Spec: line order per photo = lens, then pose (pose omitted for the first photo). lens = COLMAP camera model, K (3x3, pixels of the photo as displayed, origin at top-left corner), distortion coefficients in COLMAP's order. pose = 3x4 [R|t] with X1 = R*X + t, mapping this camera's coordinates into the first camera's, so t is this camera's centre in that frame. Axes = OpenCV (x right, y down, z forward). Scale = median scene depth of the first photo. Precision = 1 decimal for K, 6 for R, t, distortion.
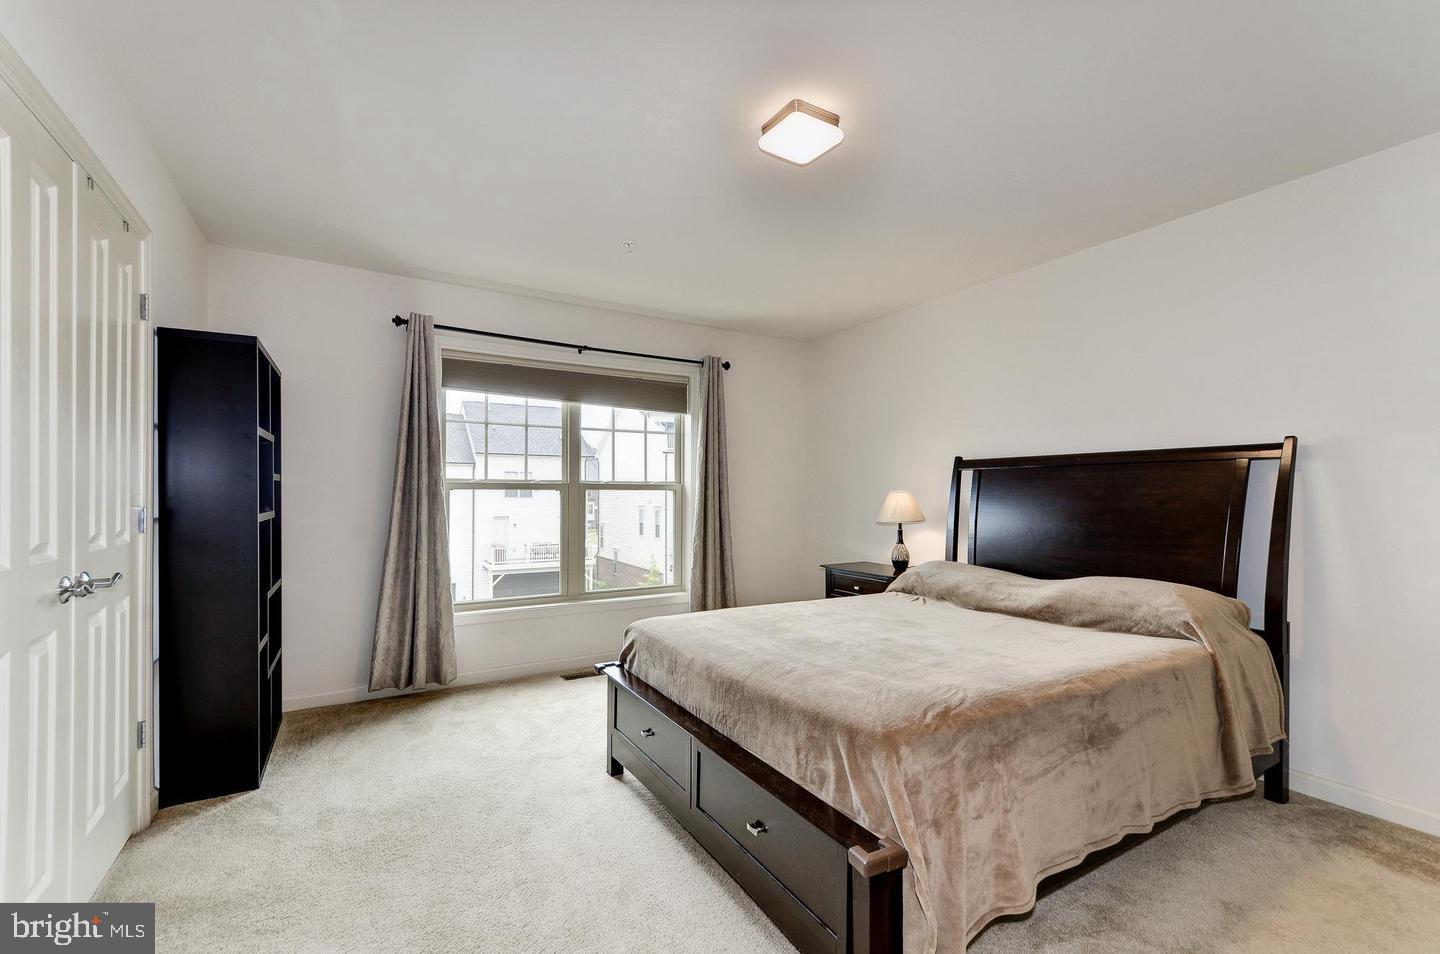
lens RADIAL K [[625.9, 0, 722.5], [0, 625.9, 485.8], [0, 0, 1]] dist [0.020010, -0.006485]
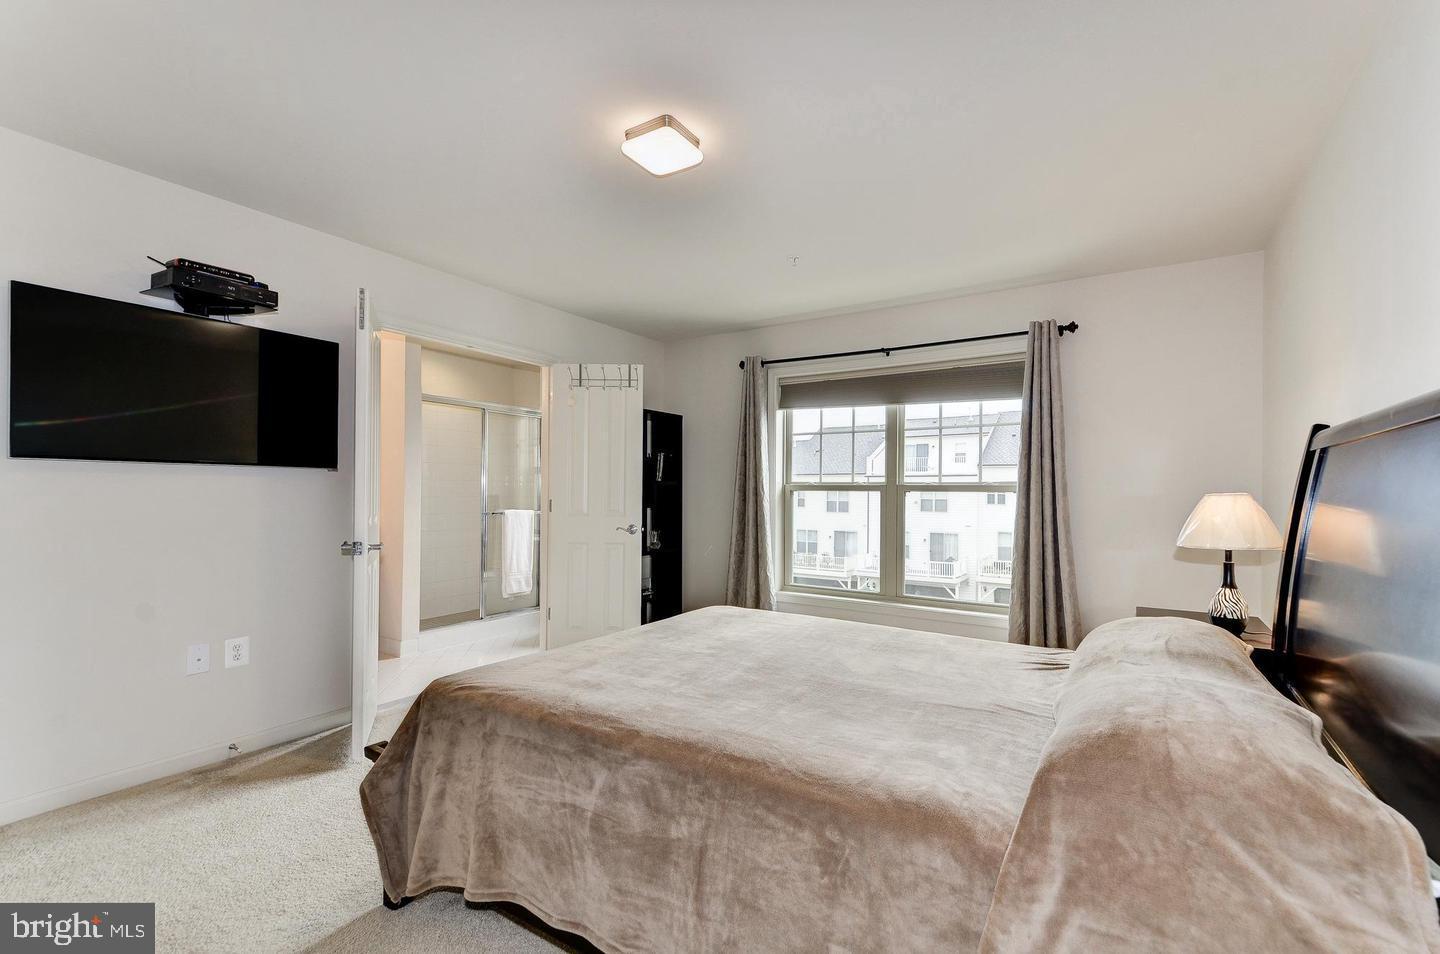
lens RADIAL K [[625.9, 0, 720.6], [0, 625.9, 478.5], [0, 0, 1]] dist [0.020010, -0.006485]
pose [[0.430187, -0.017086, -0.902578, 0.550920], [0.000906, 0.999829, -0.018495, 0.004242], [0.902739, 0.007139, 0.430129, 0.319932]]
